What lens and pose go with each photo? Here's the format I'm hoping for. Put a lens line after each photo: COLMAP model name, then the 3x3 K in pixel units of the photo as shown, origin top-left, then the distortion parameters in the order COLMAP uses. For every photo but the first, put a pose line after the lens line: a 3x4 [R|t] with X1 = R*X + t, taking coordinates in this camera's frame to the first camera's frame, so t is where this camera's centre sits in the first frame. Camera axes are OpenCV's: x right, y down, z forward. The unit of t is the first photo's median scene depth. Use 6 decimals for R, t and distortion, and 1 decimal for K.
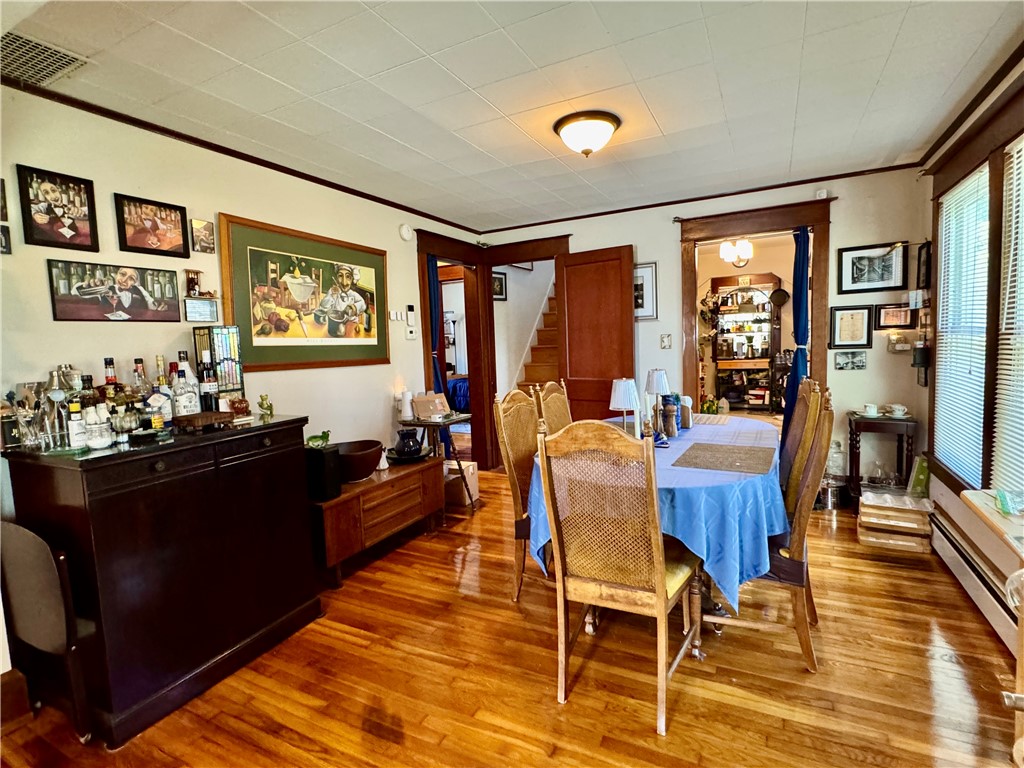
lens RADIAL K [[507.9, 0, 510.0], [0, 507.9, 387.2], [0, 0, 1]] dist [-0.003745, -0.000551]
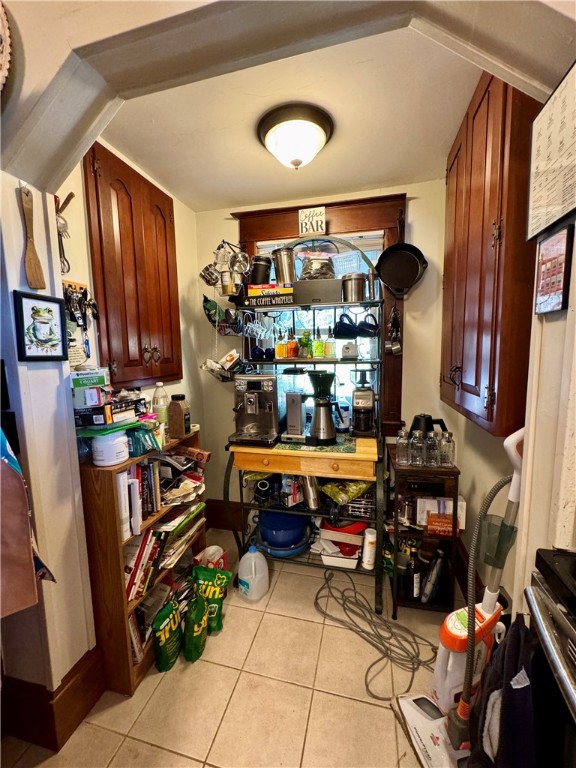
lens RADIAL K [[307.4, 0, 288.3], [0, 307.4, 383.4], [0, 0, 1]] dist [-0.003229, 0.000474]
pose [[0.971404, -0.001874, 0.237424, 0.955176], [-0.001934, 0.999873, 0.015804, -0.231131], [-0.237424, -0.015812, 0.971277, 1.917239]]
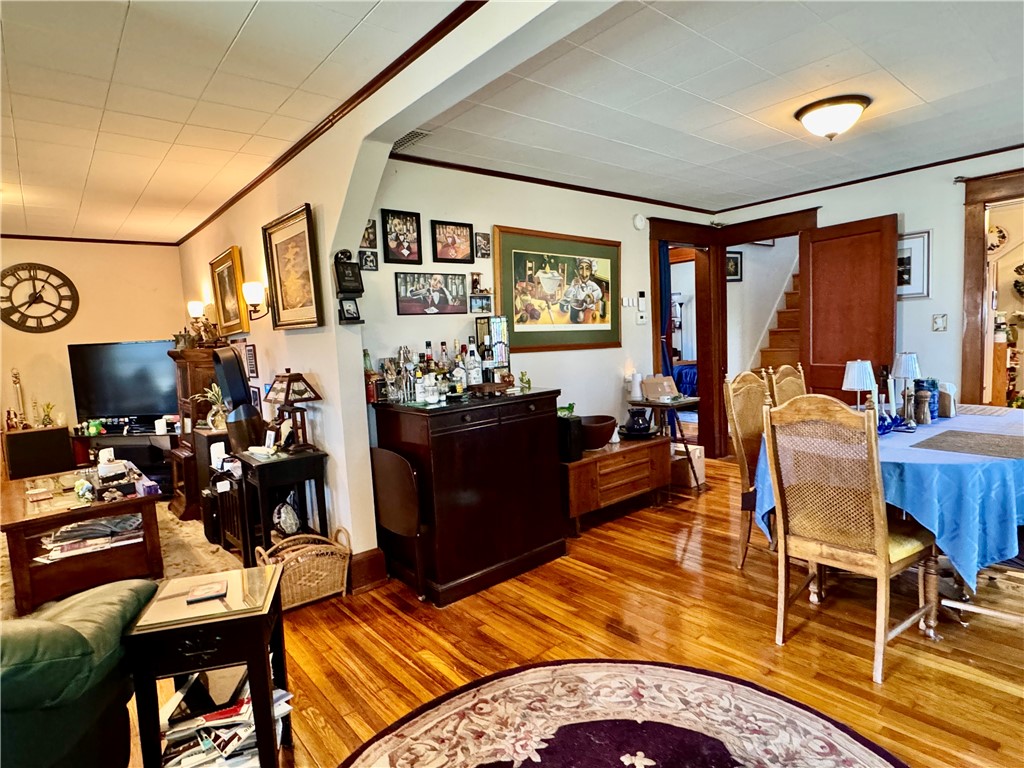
lens RADIAL K [[563.7, 0, 508.9], [0, 563.7, 388.2], [0, 0, 1]] dist [-0.003362, 0.004578]
pose [[0.921889, 0.030563, -0.386247, 0.007738], [-0.022463, 0.999423, 0.025467, 0.017741], [0.386802, -0.014801, 0.922044, -0.225374]]
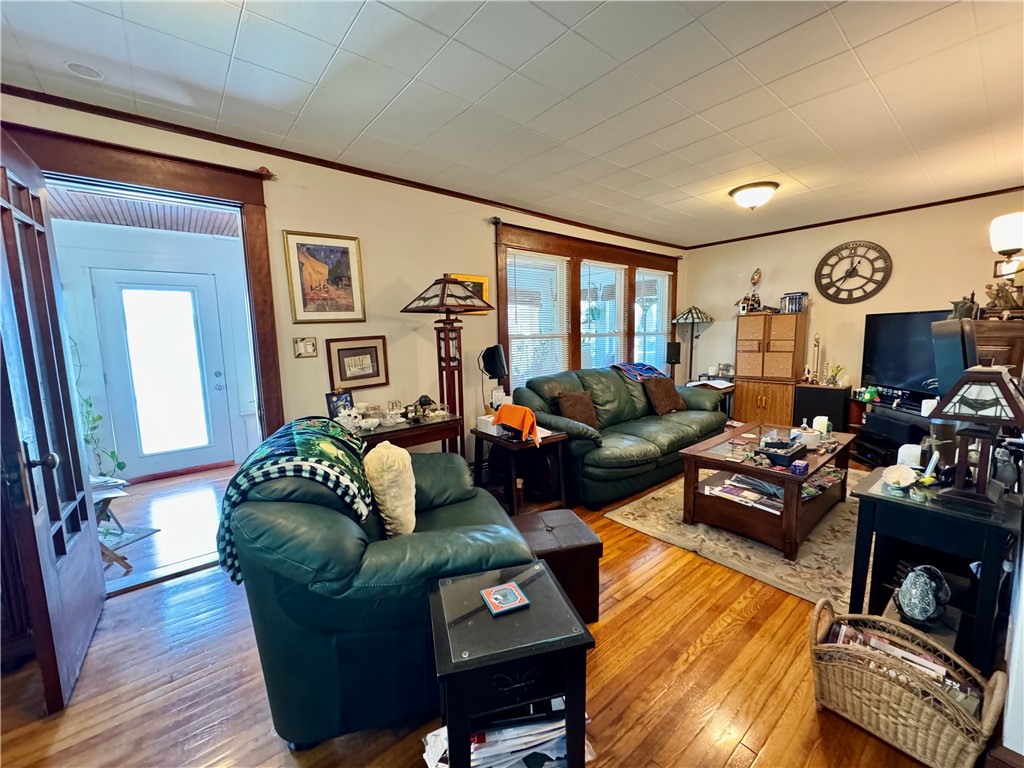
lens RADIAL K [[409.9, 0, 513.4], [0, 409.9, 382.7], [0, 0, 1]] dist [-0.003229, 0.000474]
pose [[-0.393113, 0.155130, -0.906309, -0.165871], [-0.050524, 0.980532, 0.189750, -0.012820], [0.918101, 0.120384, -0.377622, 0.250156]]
